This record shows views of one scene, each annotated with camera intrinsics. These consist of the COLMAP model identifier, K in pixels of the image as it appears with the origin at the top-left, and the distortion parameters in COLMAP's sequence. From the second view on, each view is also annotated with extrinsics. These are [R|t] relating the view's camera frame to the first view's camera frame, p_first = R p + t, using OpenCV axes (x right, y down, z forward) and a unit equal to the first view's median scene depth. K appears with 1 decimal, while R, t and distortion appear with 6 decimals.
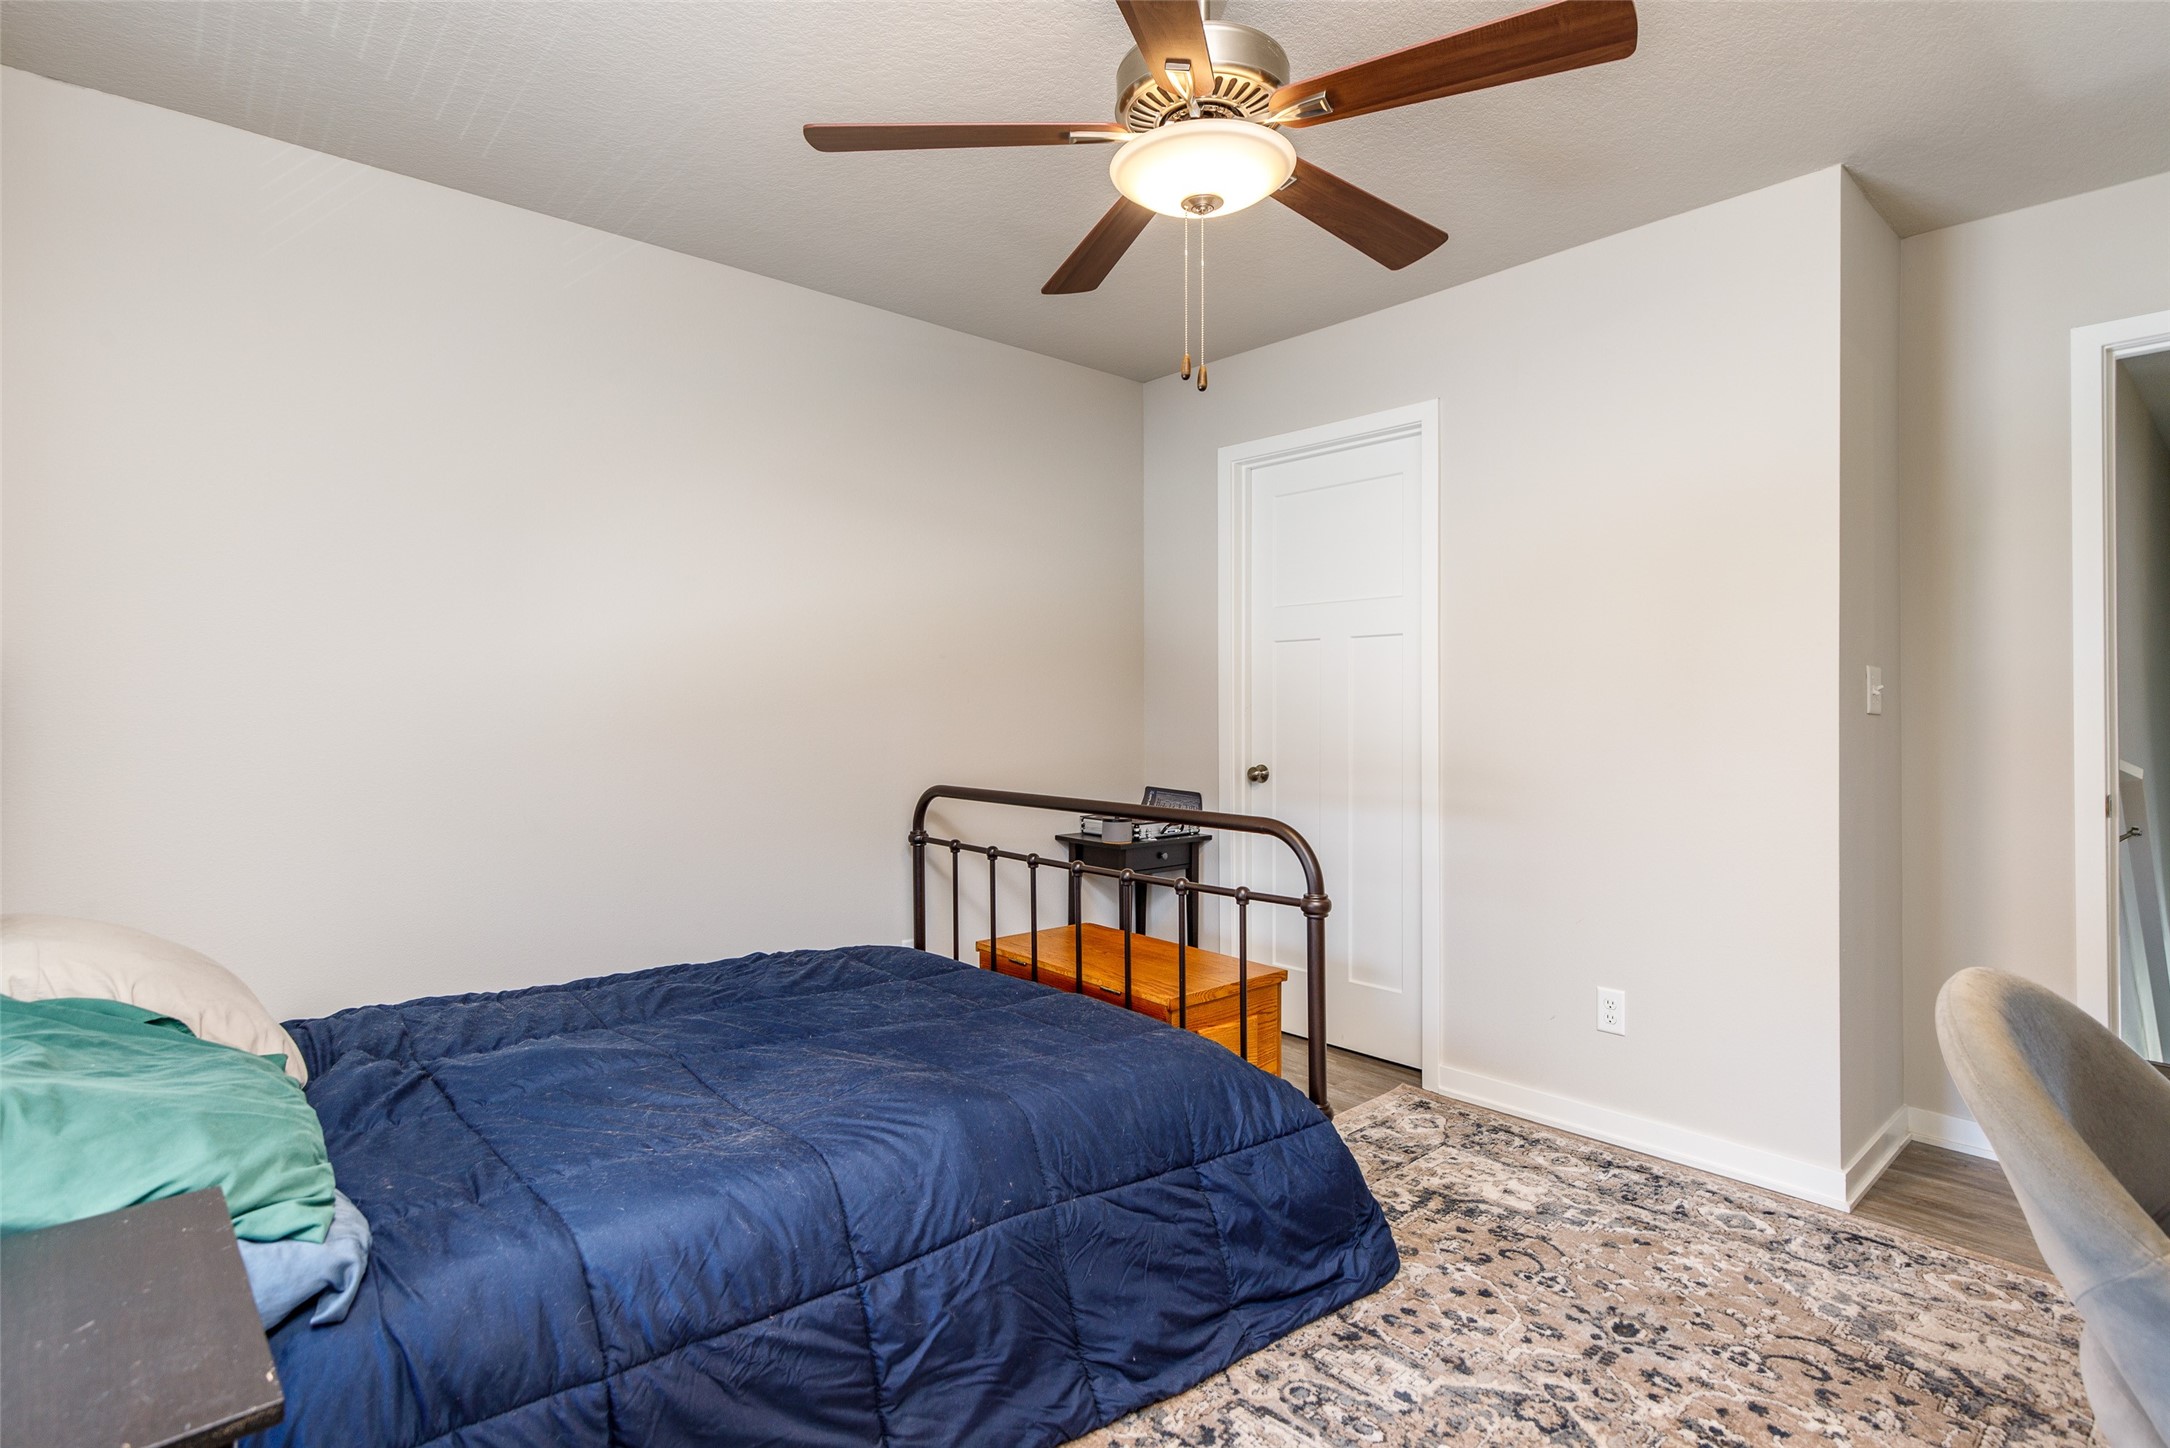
lens RADIAL K [[1086.5, 0, 1083.1], [0, 1086.5, 724.3], [0, 0, 1]] dist [0.001043, -0.001615]
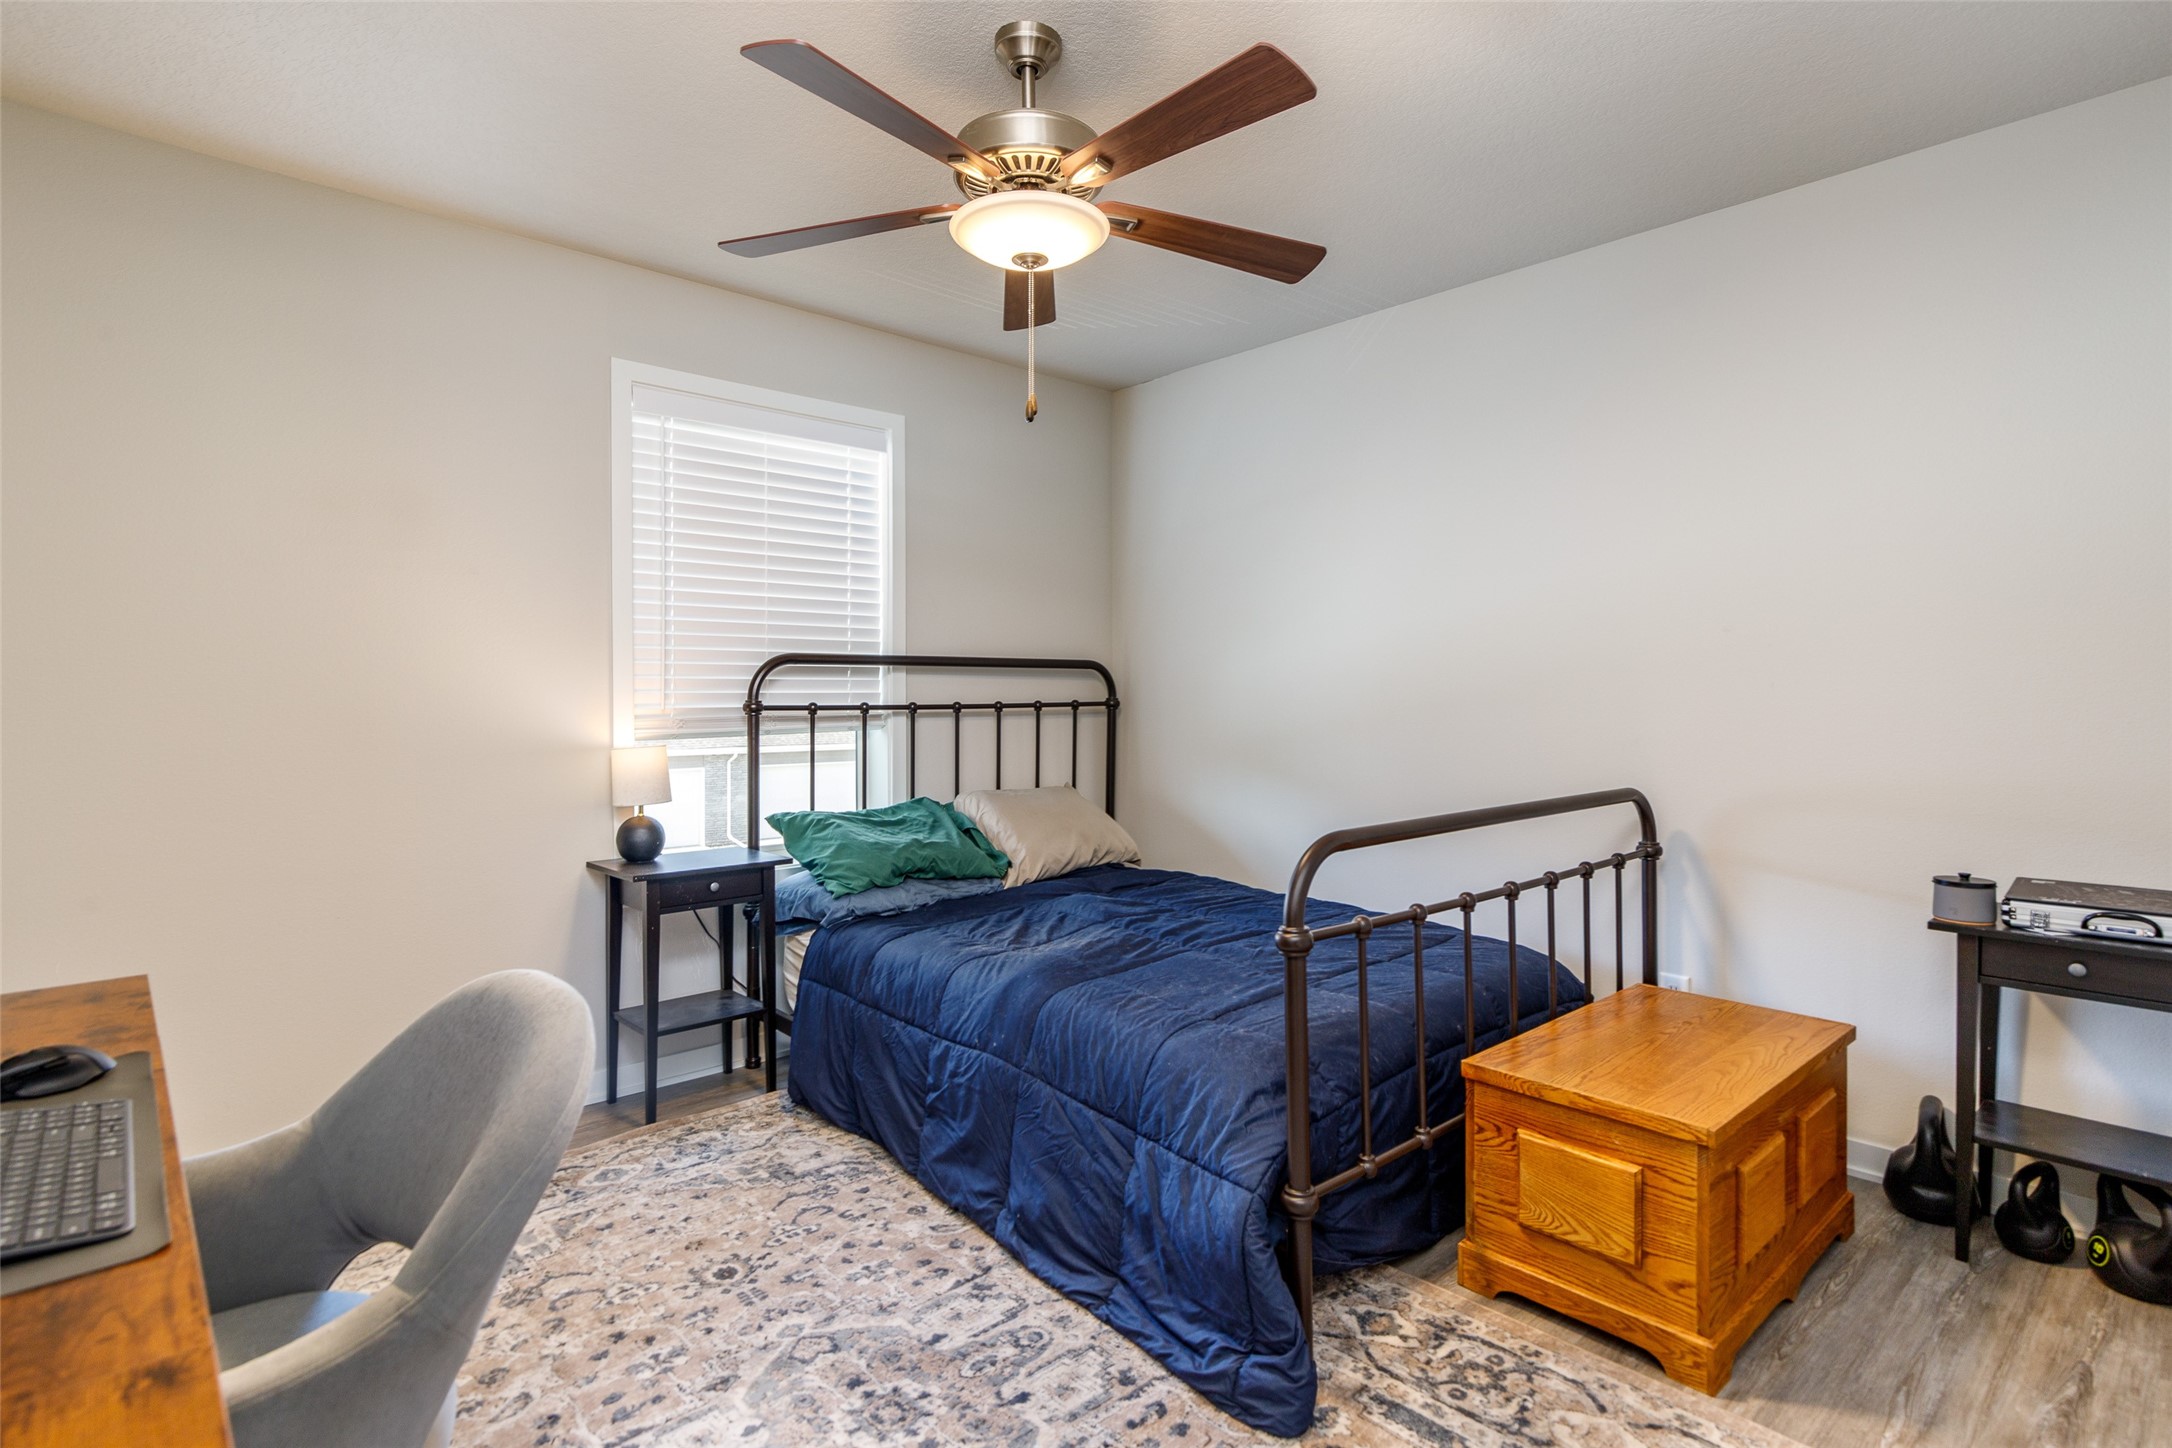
lens RADIAL K [[1087.5, 0, 1083.9], [0, 1087.5, 704.5], [0, 0, 1]] dist [0.001043, -0.001615]
pose [[0.008566, 0.018697, -0.999789, 1.265914], [-0.003940, 0.999818, 0.018664, -0.028643], [0.999956, 0.003779, 0.008638, 1.041654]]
